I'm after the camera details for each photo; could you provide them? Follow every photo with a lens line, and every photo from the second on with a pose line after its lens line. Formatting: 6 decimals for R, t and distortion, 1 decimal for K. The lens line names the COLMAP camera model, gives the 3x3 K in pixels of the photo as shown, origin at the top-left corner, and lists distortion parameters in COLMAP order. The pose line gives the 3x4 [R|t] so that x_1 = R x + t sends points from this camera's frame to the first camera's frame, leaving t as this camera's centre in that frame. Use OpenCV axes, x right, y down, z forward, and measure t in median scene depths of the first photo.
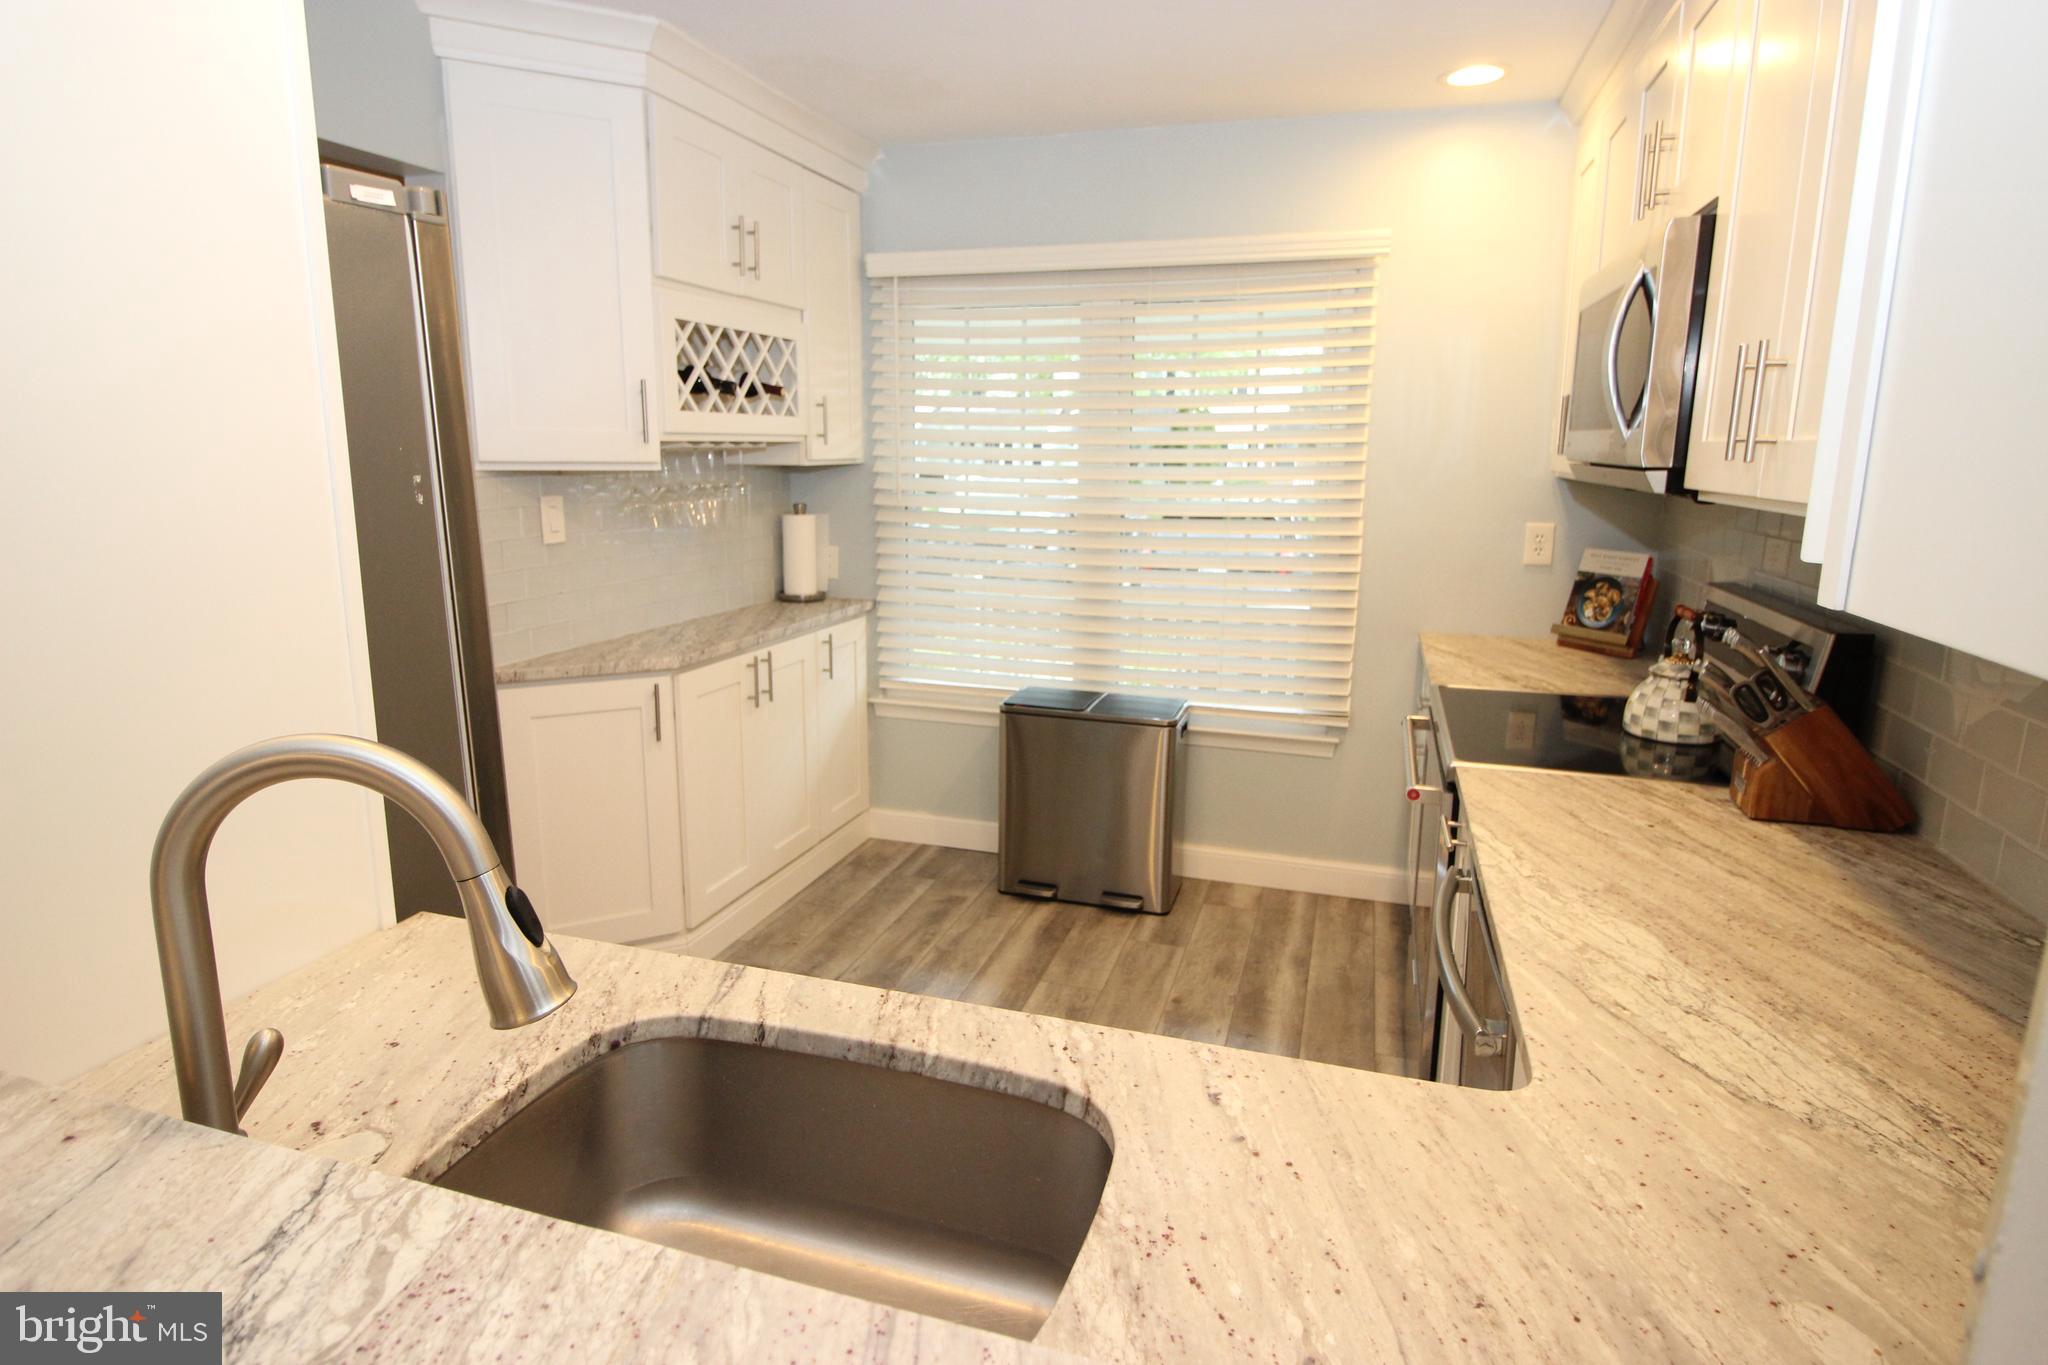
lens RADIAL K [[1107.4, 0, 1019.5], [0, 1107.4, 671.2], [0, 0, 1]] dist [0.005097, -0.013234]
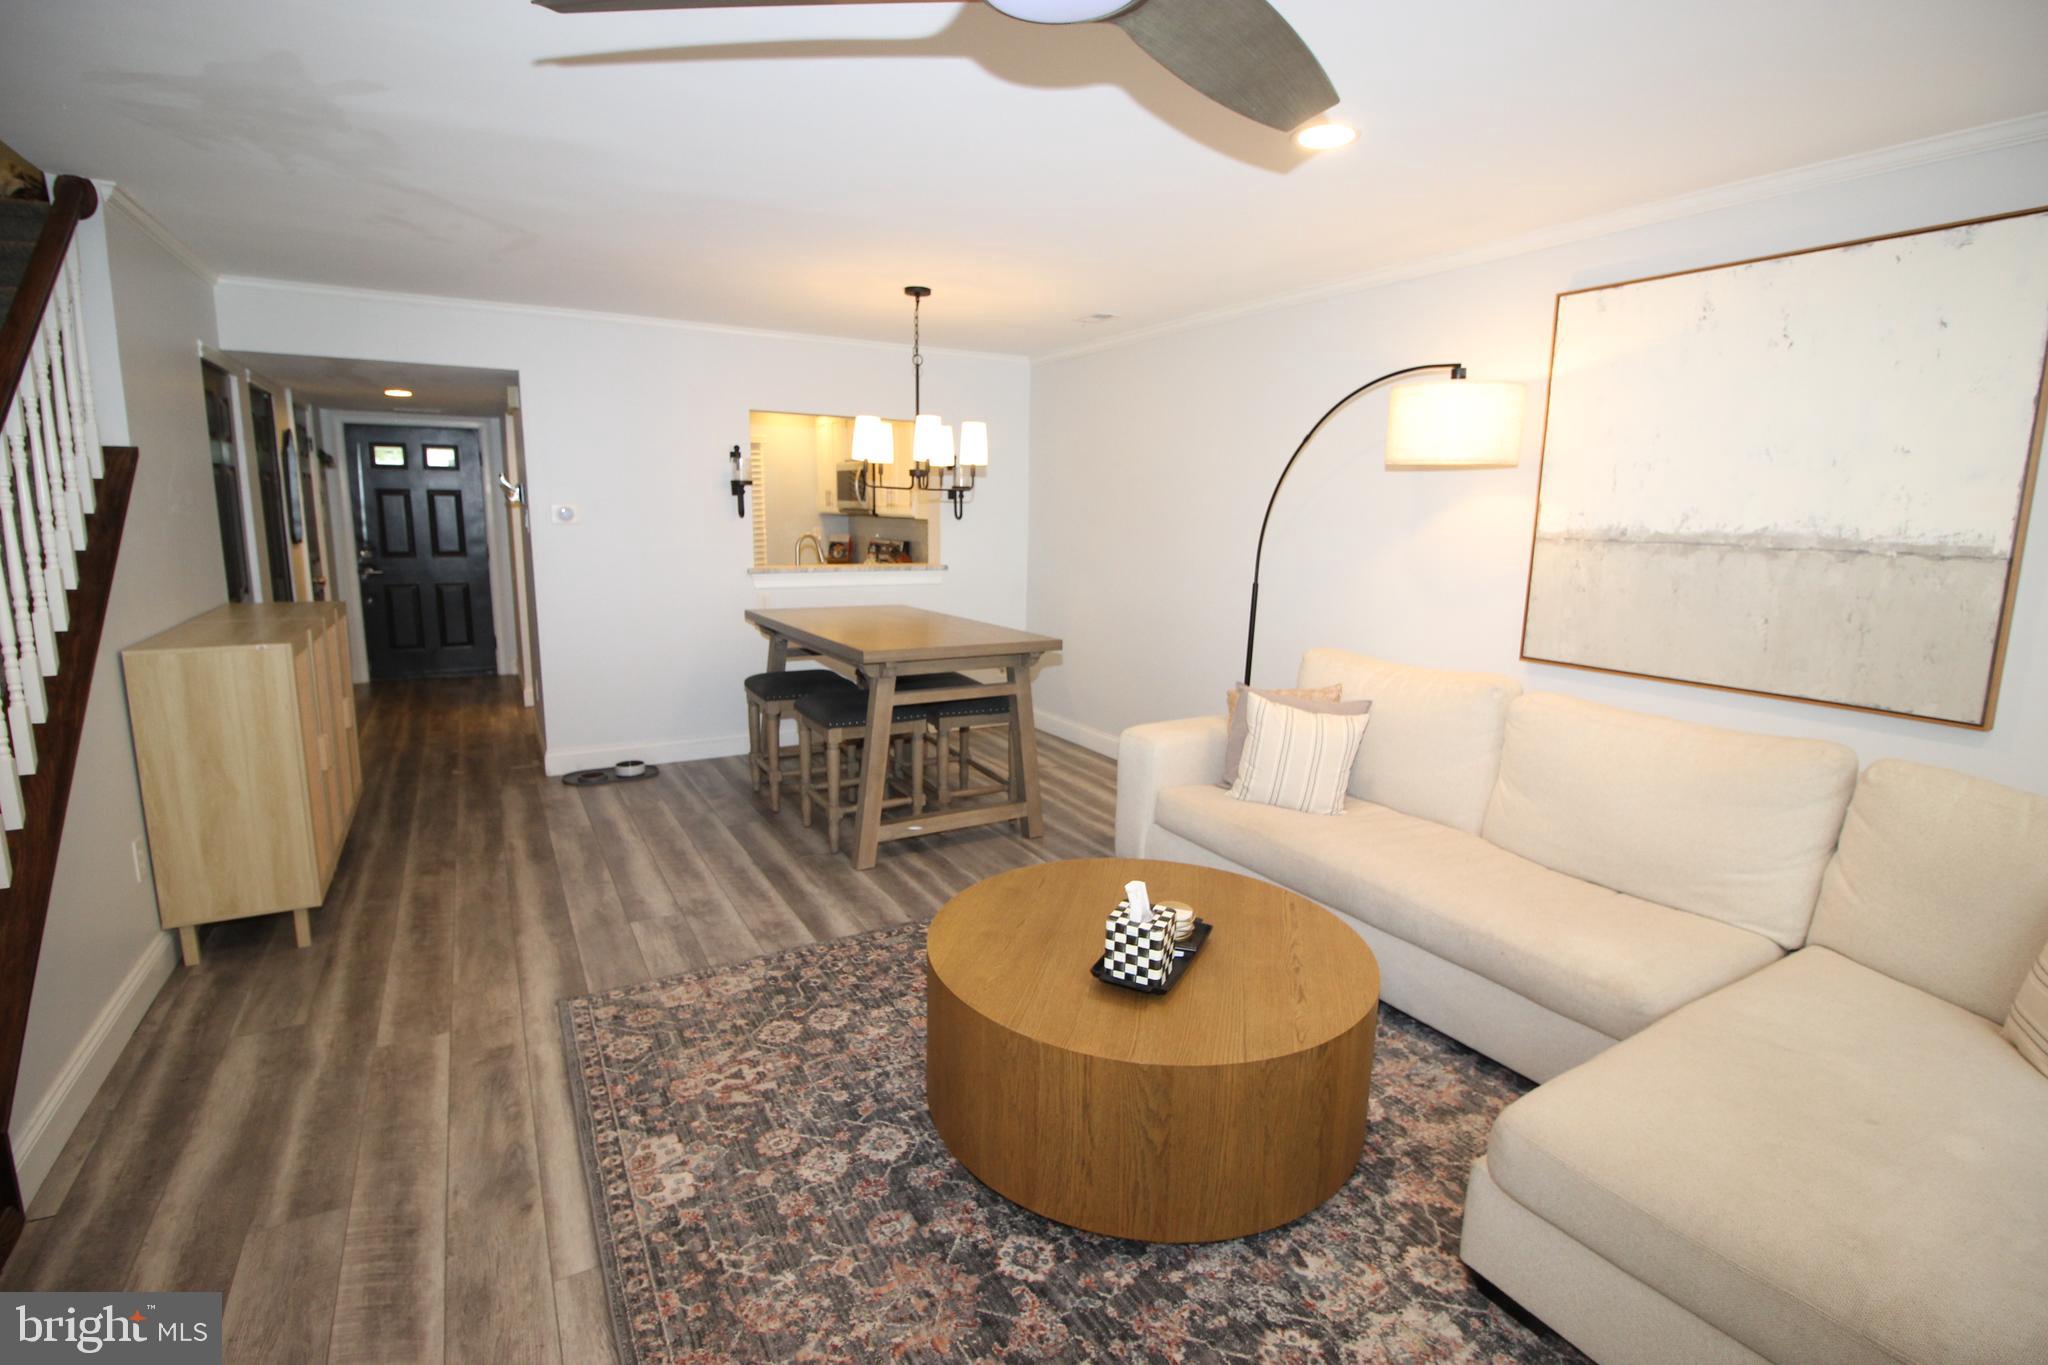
lens RADIAL K [[946.4, 0, 1020.9], [0, 946.4, 673.4], [0, 0, 1]] dist [0.001845, -0.015842]
pose [[0.681330, -0.124931, 0.721237, -2.333958], [0.134915, 0.989879, 0.044015, 0.492127], [-0.719436, 0.067317, 0.691289, -2.612682]]
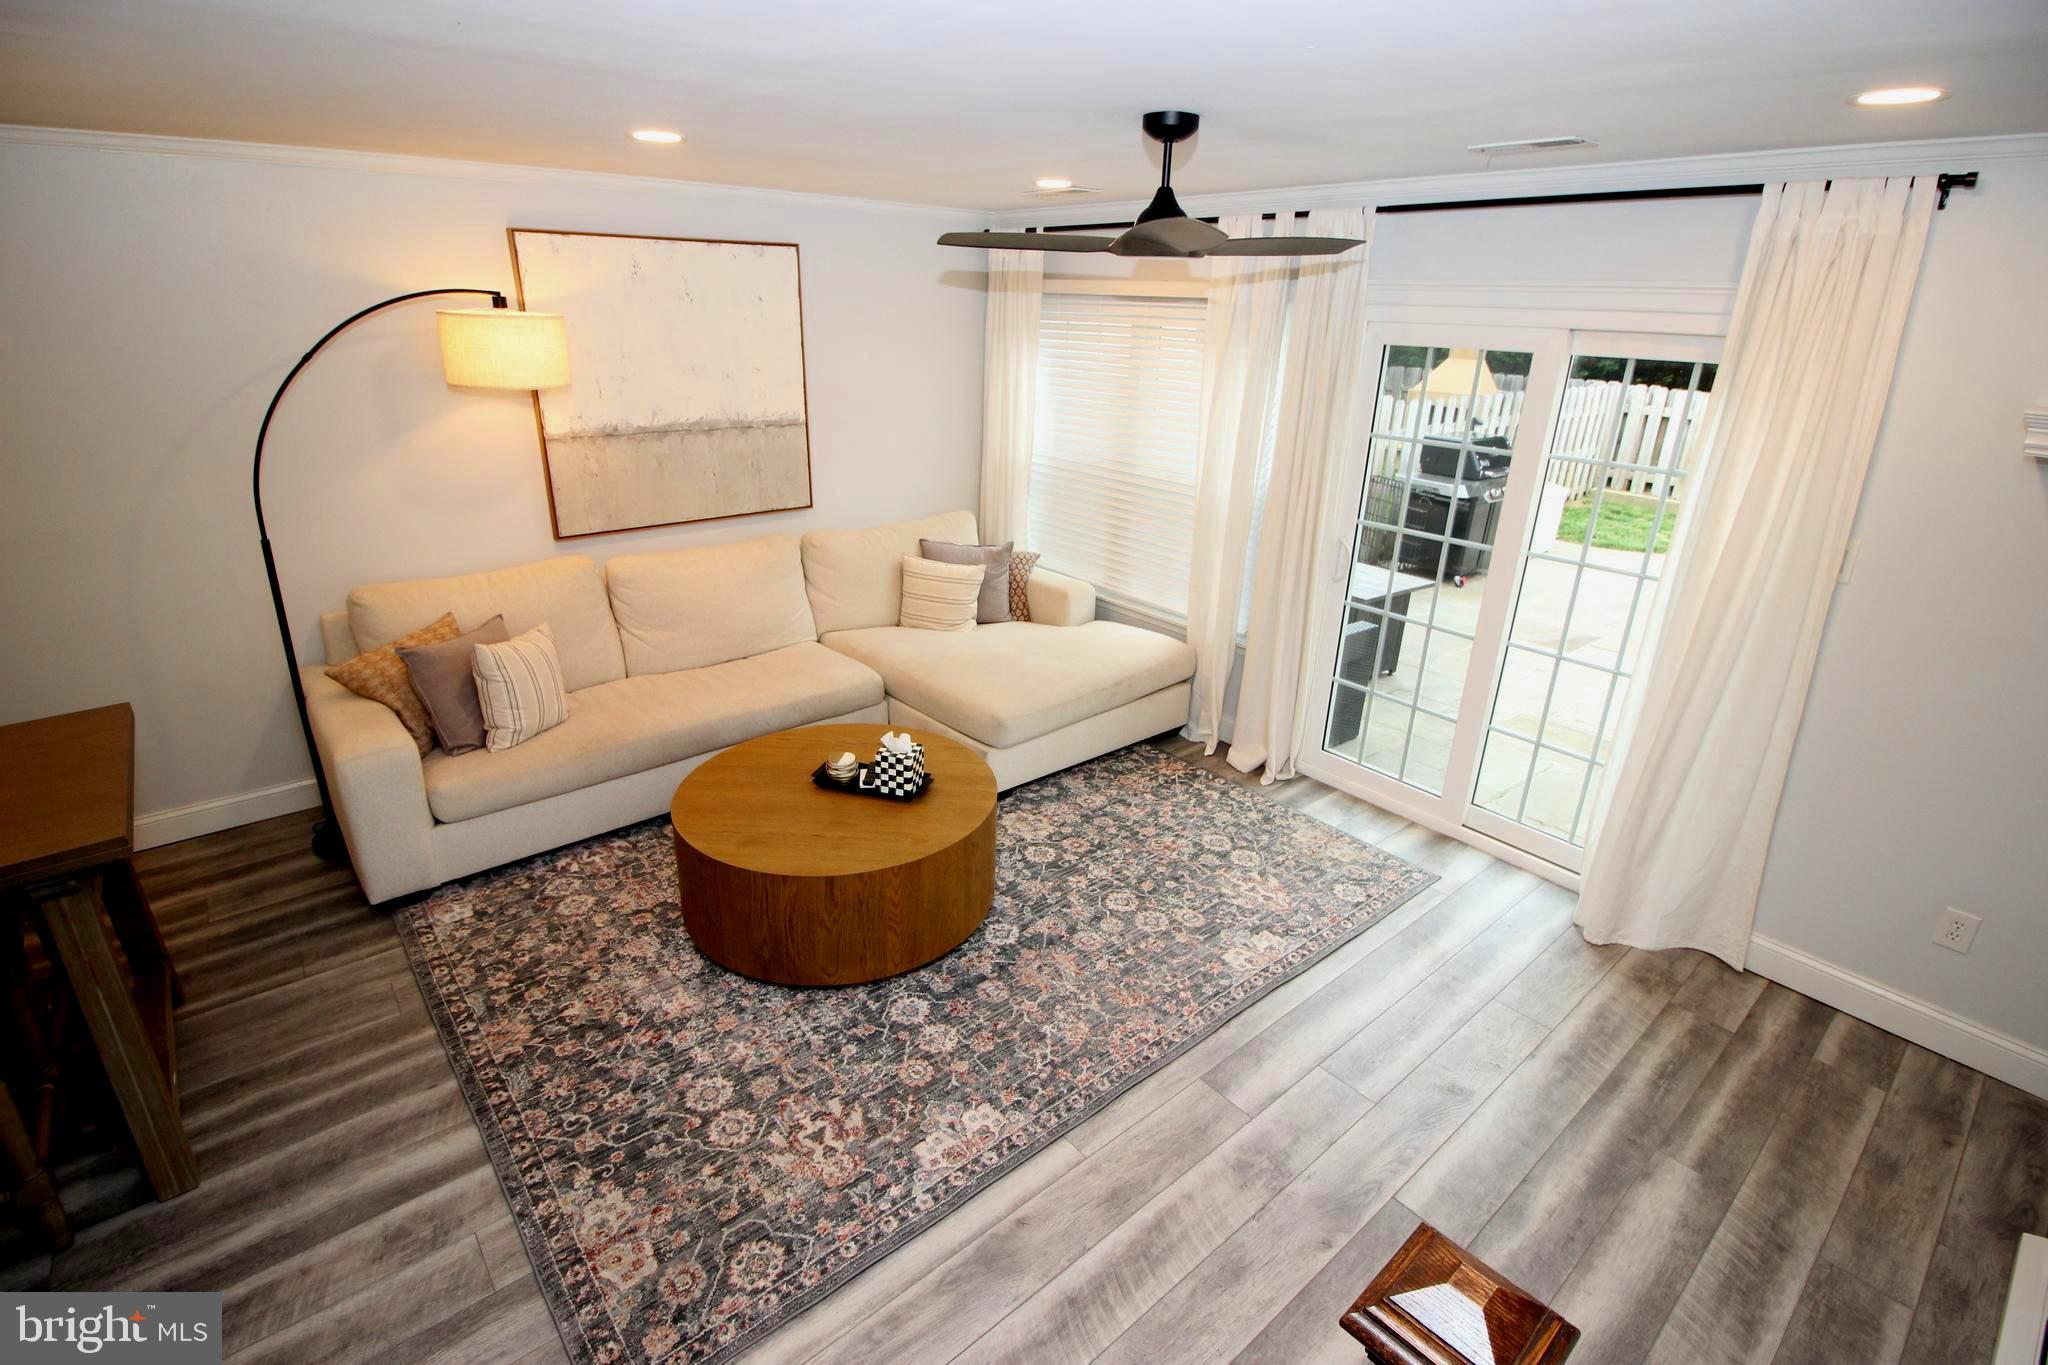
lens RADIAL K [[946.4, 0, 1020.9], [0, 946.4, 673.4], [0, 0, 1]] dist [0.001845, -0.015842]
pose [[-0.839721, -0.224161, 0.494591, -2.460325], [0.075793, 0.853520, 0.515519, -0.187270], [-0.537702, 0.470378, -0.699729, -0.750721]]
